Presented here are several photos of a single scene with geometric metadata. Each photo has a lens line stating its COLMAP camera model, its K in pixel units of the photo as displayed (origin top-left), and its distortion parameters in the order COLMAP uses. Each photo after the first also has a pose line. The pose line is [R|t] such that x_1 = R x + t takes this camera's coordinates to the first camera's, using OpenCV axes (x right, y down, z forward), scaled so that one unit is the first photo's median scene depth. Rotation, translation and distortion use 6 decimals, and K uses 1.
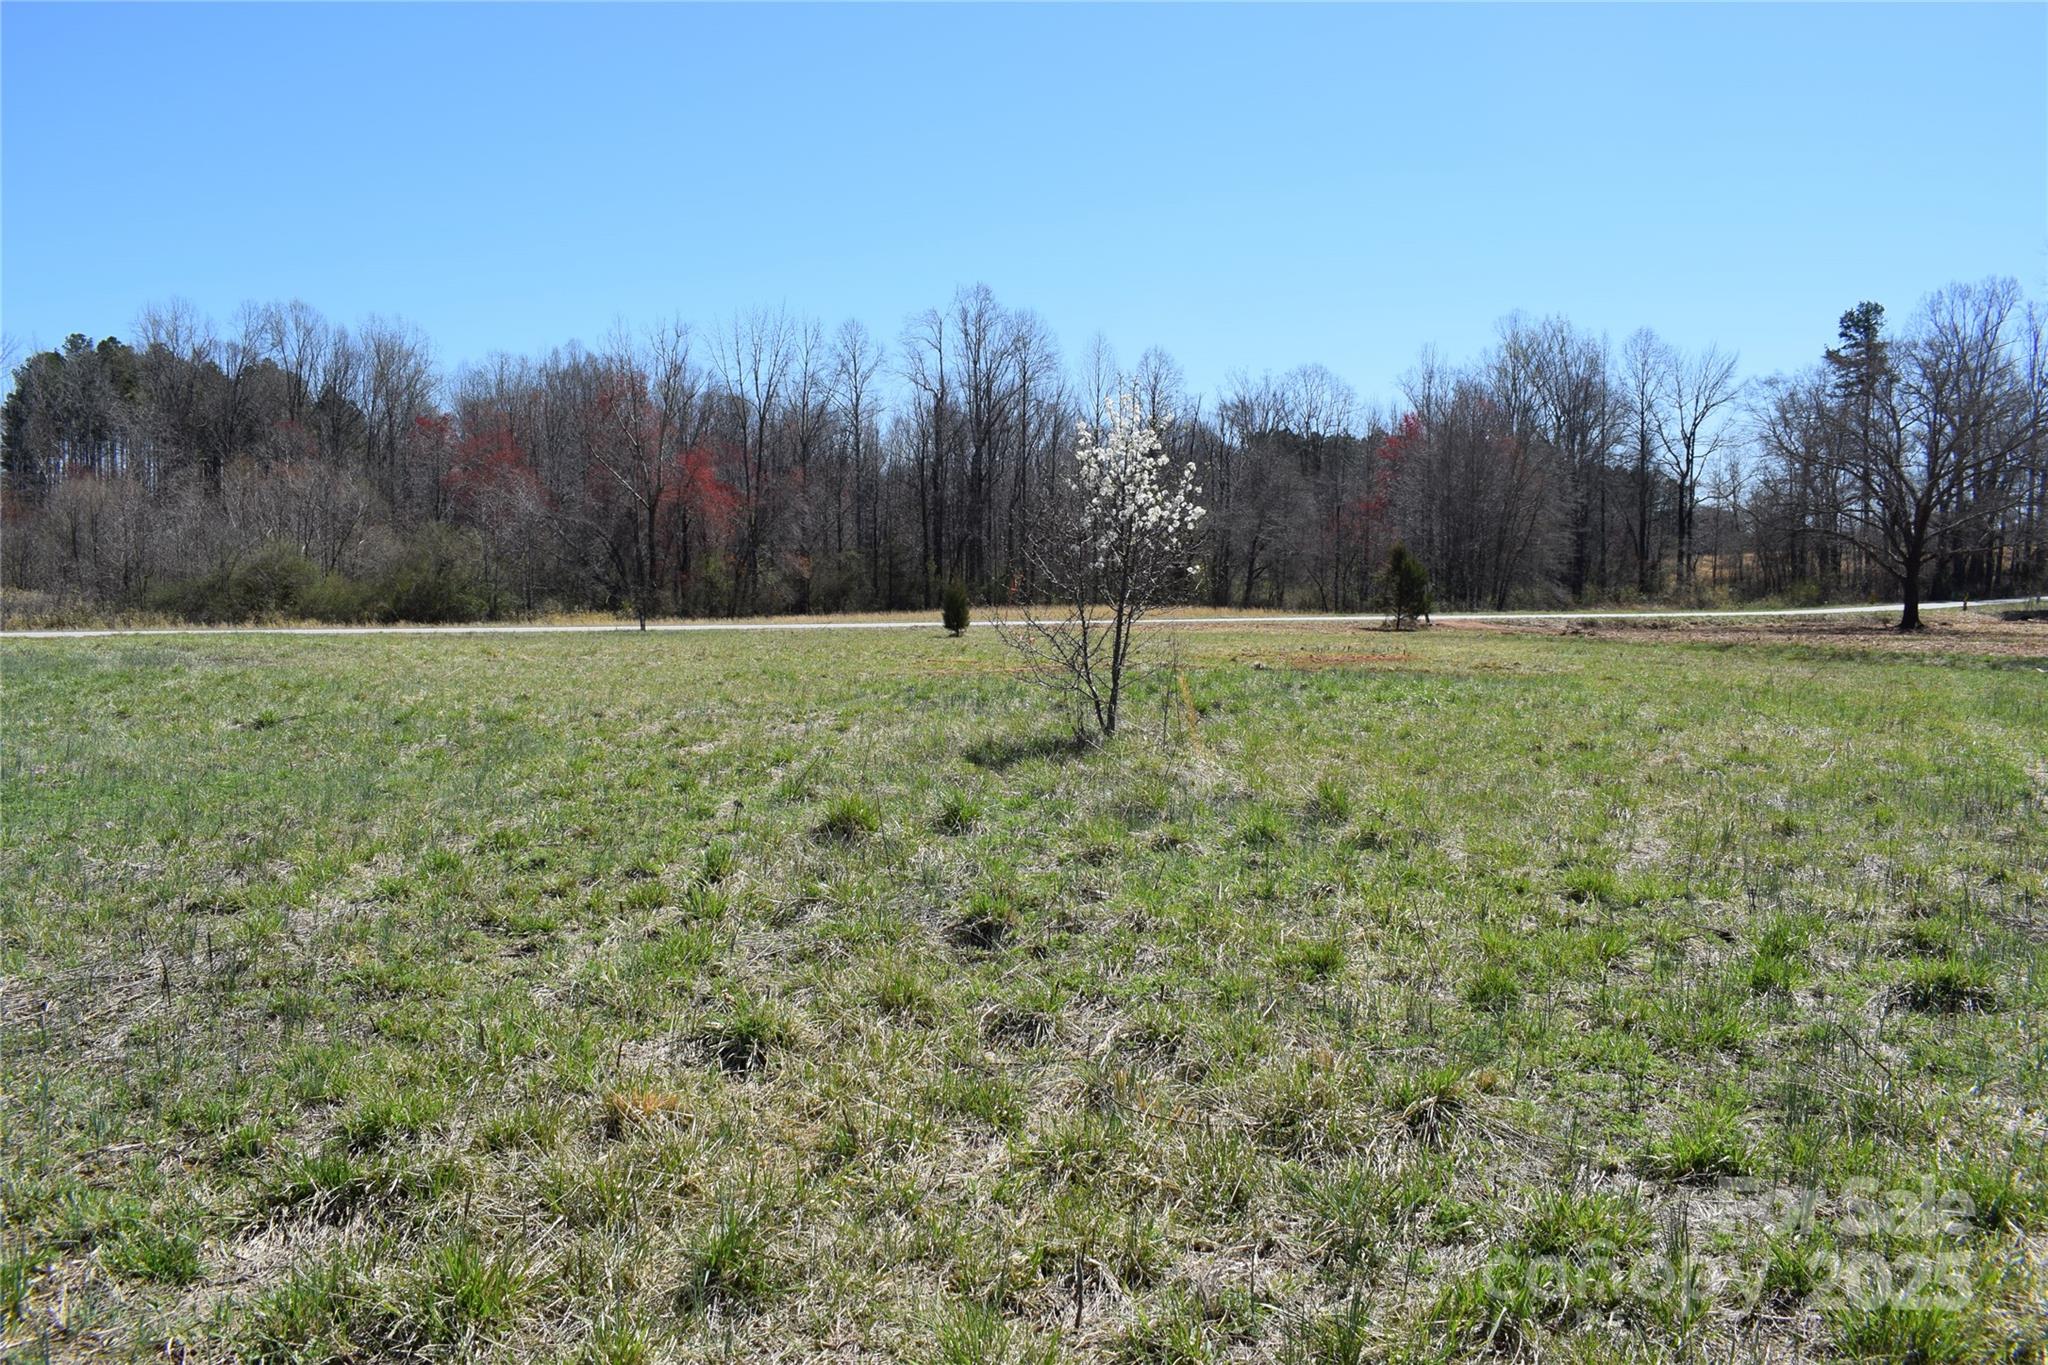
lens RADIAL K [[1591.0, 0, 1014.7], [0, 1591.0, 684.3], [0, 0, 1]] dist [-0.097505, 0.017264]
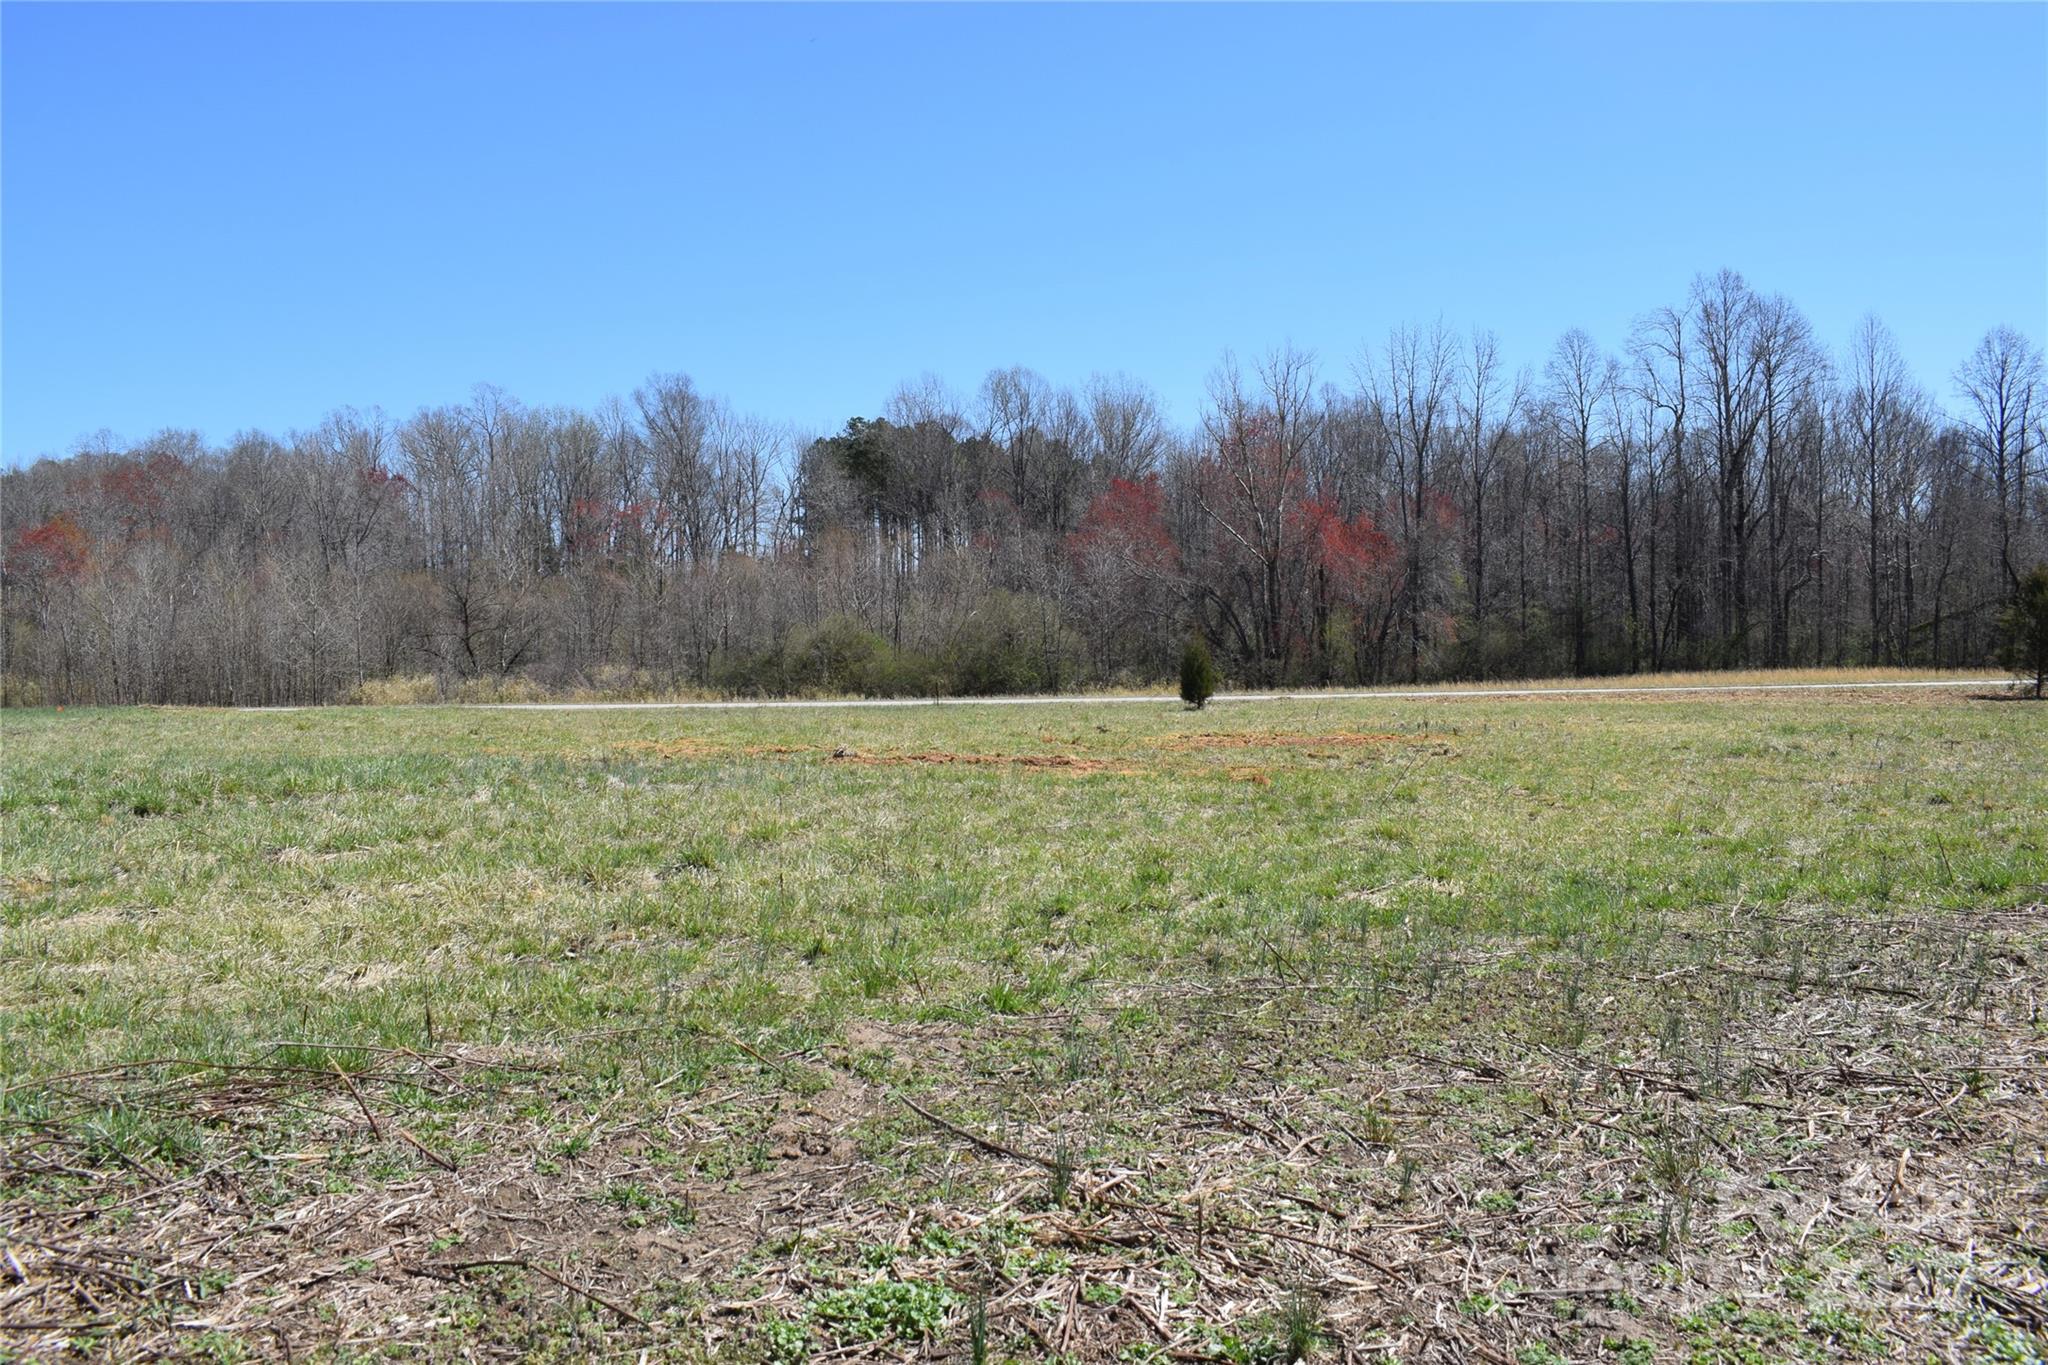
lens RADIAL K [[1730.9, 0, 1018.1], [0, 1730.9, 684.3], [0, 0, 1]] dist [-0.076868, -0.009950]
pose [[0.858024, -0.010874, -0.513495, 0.664946], [-0.009841, 0.999244, -0.037604, -0.023850], [0.513516, 0.037319, 0.857268, 0.413811]]
